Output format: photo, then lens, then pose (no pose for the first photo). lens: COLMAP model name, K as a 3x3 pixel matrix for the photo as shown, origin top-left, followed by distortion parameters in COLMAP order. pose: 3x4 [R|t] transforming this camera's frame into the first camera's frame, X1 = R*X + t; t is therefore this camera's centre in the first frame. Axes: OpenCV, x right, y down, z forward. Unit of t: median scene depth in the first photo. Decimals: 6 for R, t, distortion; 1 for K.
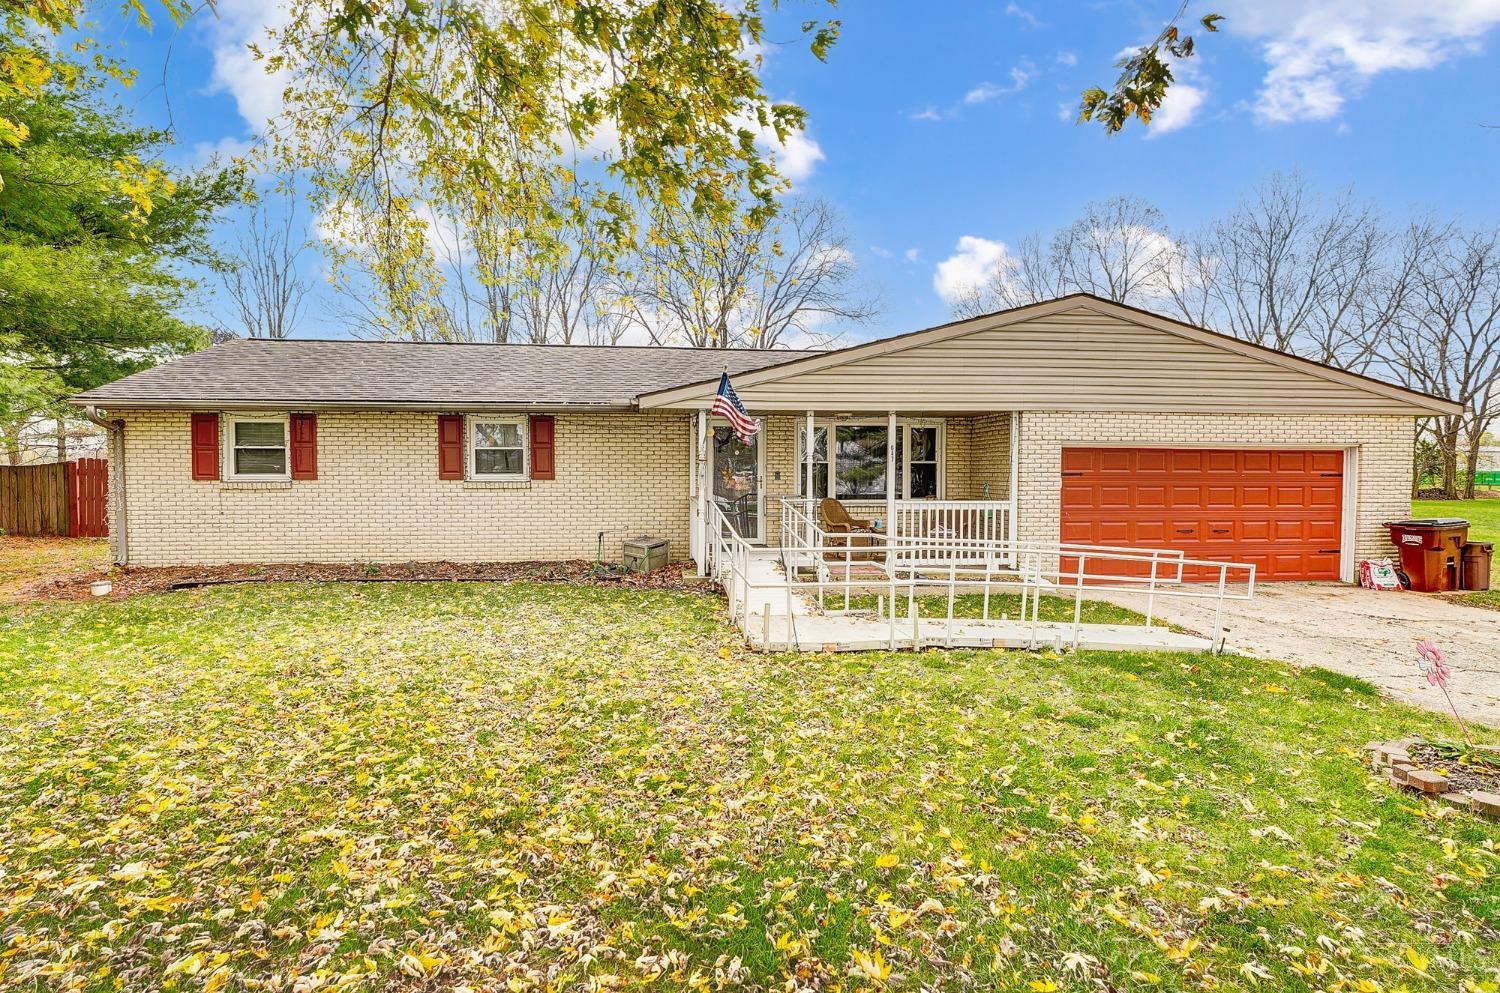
lens RADIAL K [[820.6, 0, 750.0], [0, 820.6, 499.9], [0, 0, 1]] dist [-0.000683, -0.002461]
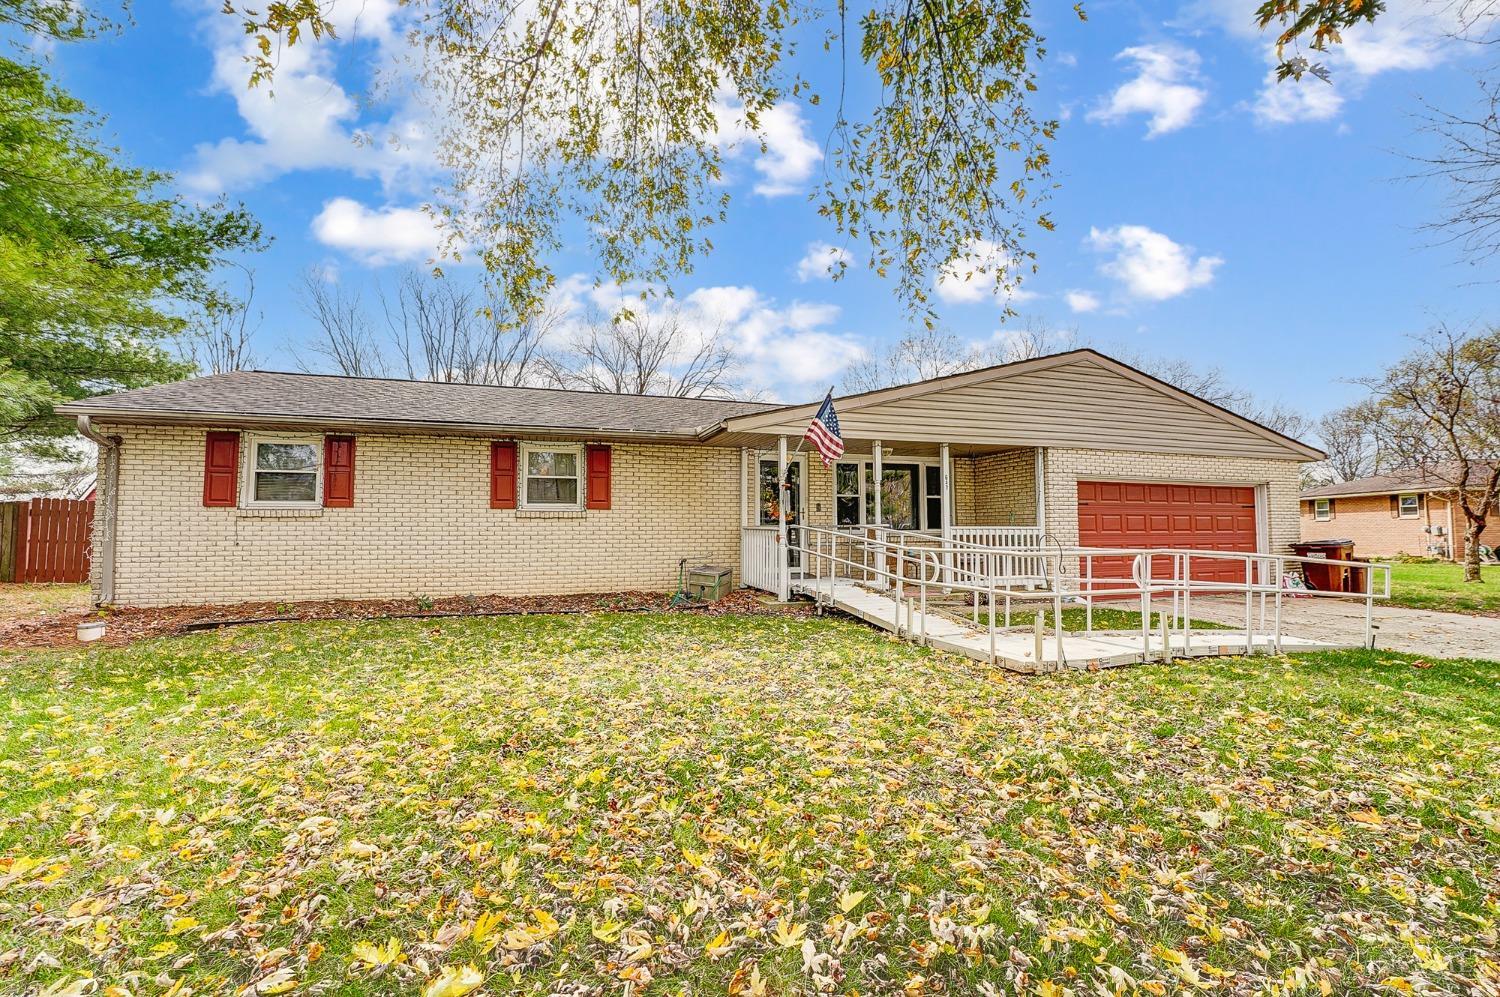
lens RADIAL K [[630.7, 0, 740.8], [0, 630.7, 495.8], [0, 0, 1]] dist [-0.026005, 0.000552]
pose [[0.979910, 0.006749, 0.199324, -0.246744], [0.012451, 0.995408, -0.094911, 0.034361], [-0.199049, 0.095486, 0.975327, 0.237722]]
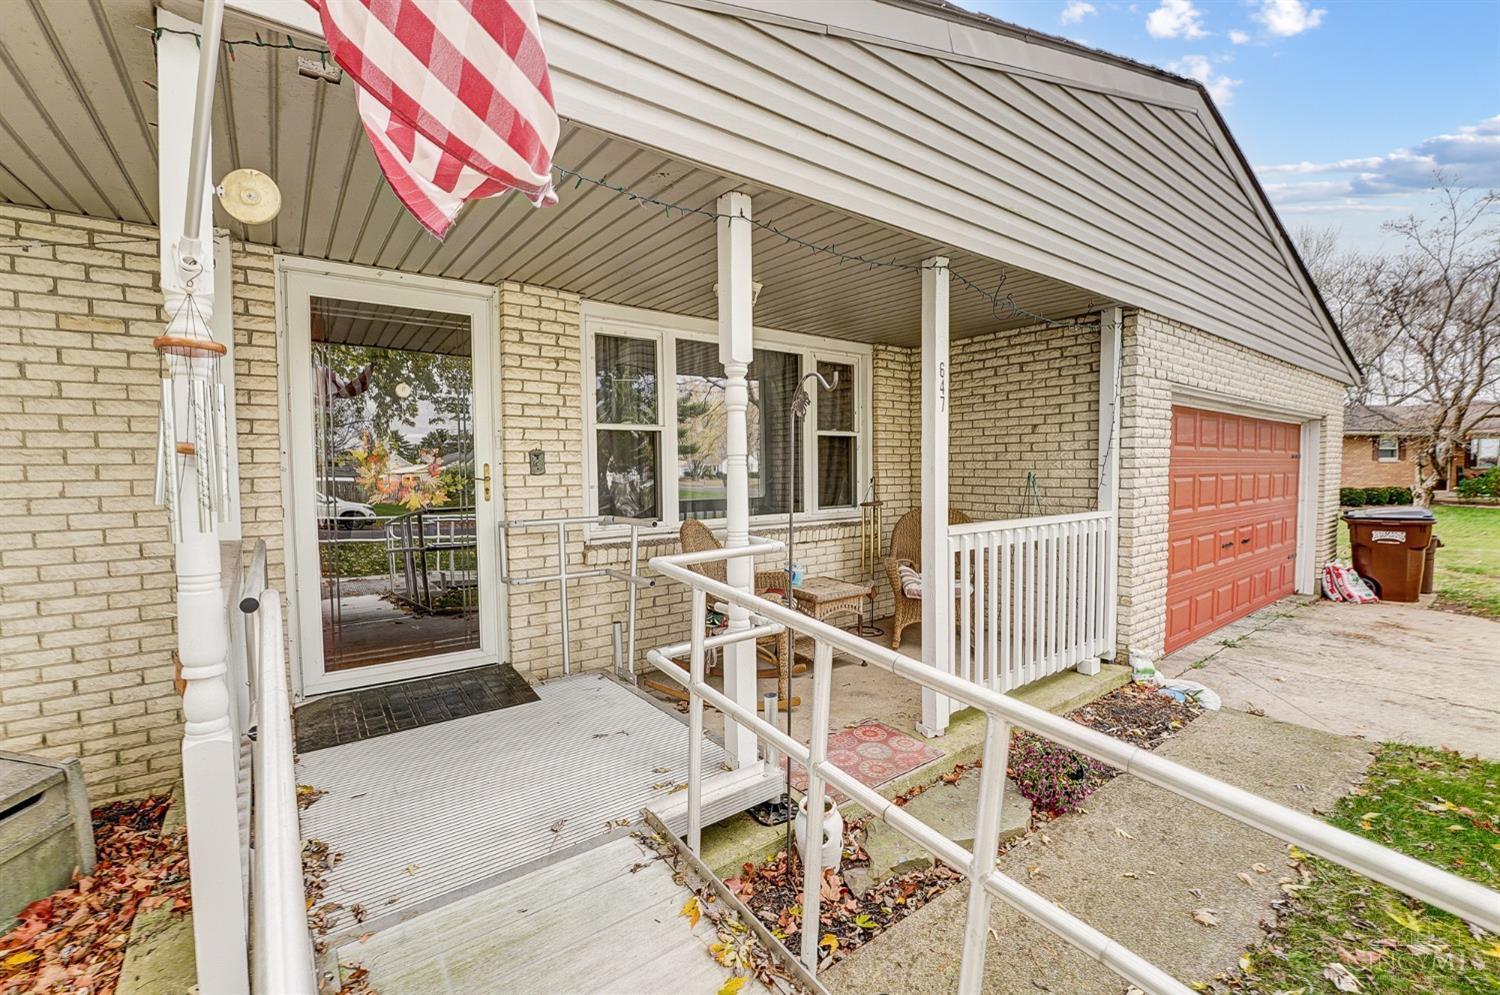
lens RADIAL K [[620.6, 0, 736.2], [0, 620.6, 501.5], [0, 0, 1]] dist [-0.025128, -0.000103]
pose [[0.883448, -0.036250, 0.467125, -0.016948], [0.031547, 0.999342, 0.017887, -0.015915], [-0.467466, -0.001066, 0.884010, 0.781319]]
